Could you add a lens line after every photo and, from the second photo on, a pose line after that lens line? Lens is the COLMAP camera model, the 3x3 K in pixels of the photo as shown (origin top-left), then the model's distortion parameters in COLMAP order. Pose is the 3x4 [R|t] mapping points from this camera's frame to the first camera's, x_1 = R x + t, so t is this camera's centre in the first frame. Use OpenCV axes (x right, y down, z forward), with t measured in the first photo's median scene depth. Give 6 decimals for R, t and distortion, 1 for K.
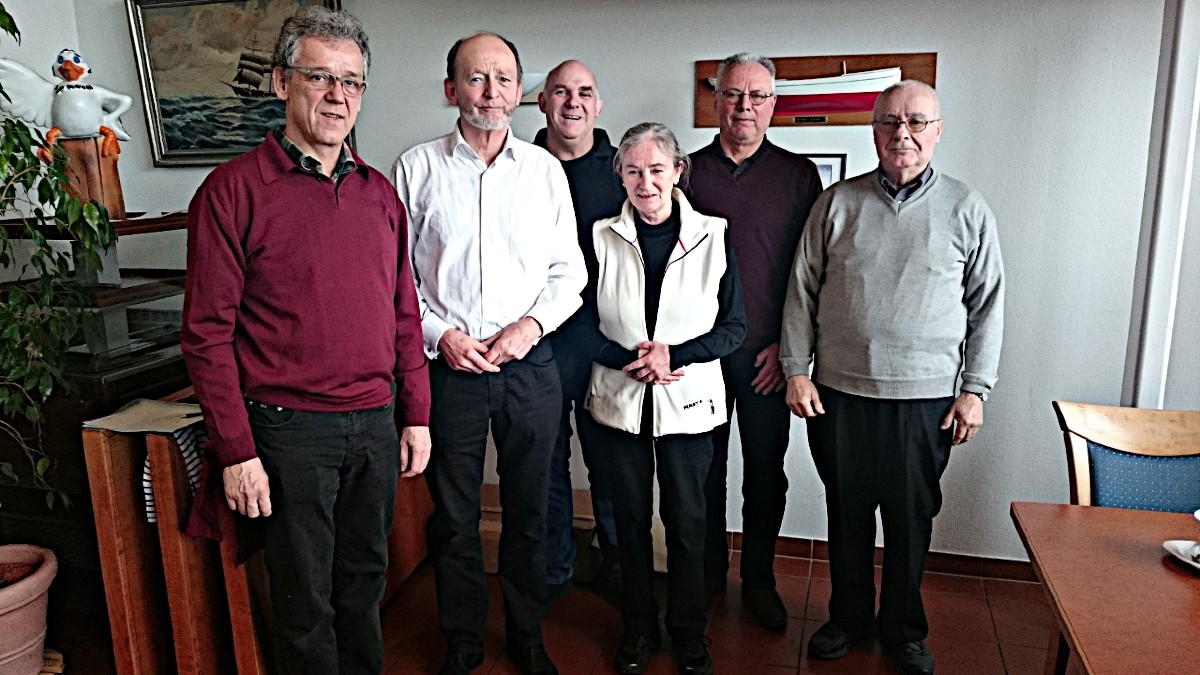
lens RADIAL K [[963.8, 0, 600.0], [0, 963.8, 337.5], [0, 0, 1]] dist [-0.009081, -0.004772]
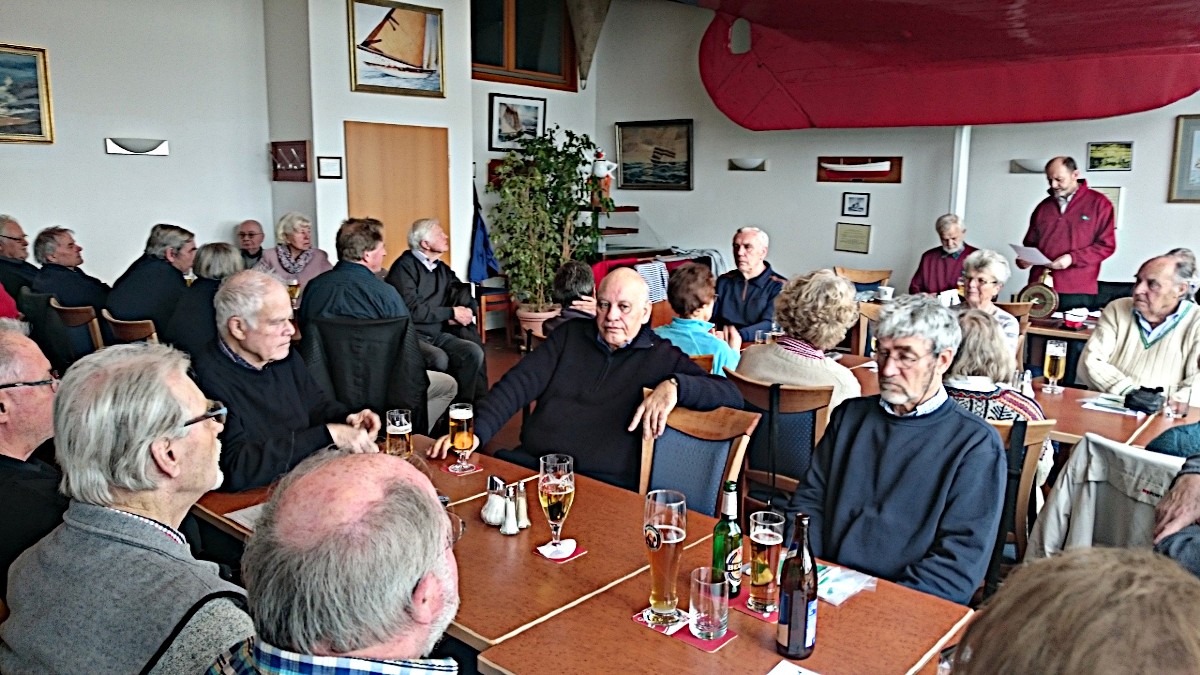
lens RADIAL K [[889.2, 0, 598.8], [0, 889.2, 347.1], [0, 0, 1]] dist [0.003417, 0.002121]
pose [[0.915393, 0.105836, -0.388401, 0.560990], [-0.111344, 0.993747, 0.008370, 0.279860], [0.386858, 0.035584, 0.921453, -1.469491]]
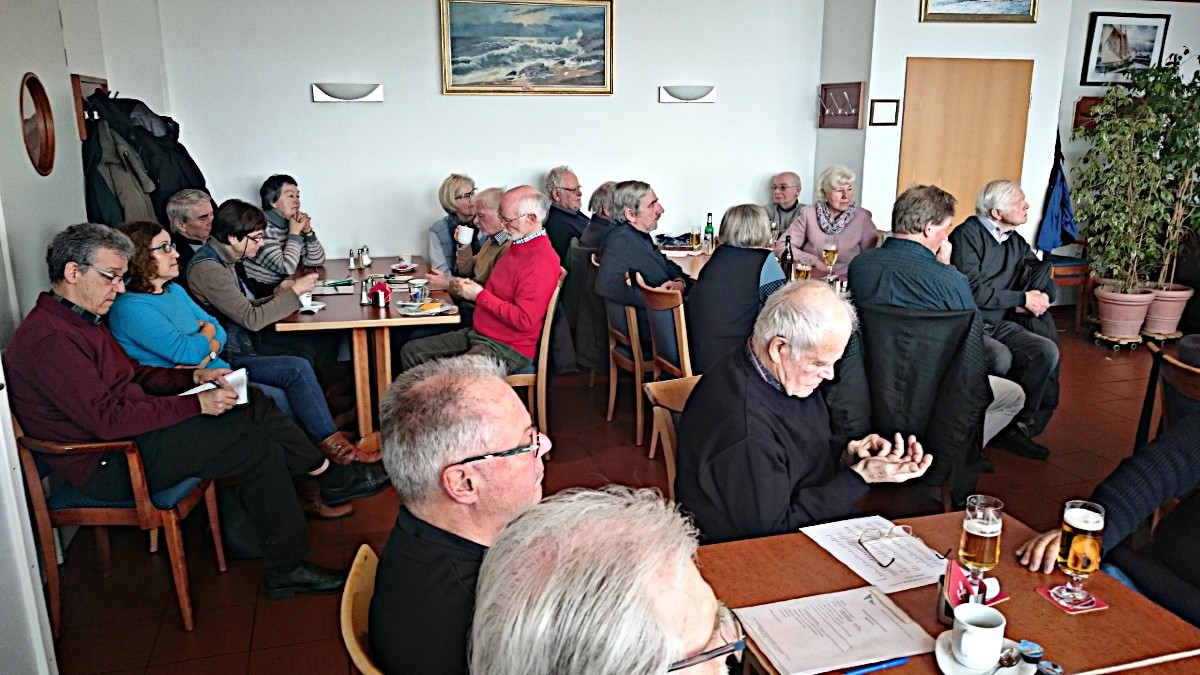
lens RADIAL K [[907.3, 0, 600.0], [0, 907.3, 337.5], [0, 0, 1]] dist [-0.007158, 0.002557]
pose [[0.556171, 0.218517, -0.801825, 0.345018], [-0.176402, 0.973869, 0.143045, 0.222513], [0.812131, 0.061886, 0.580185, -1.280686]]
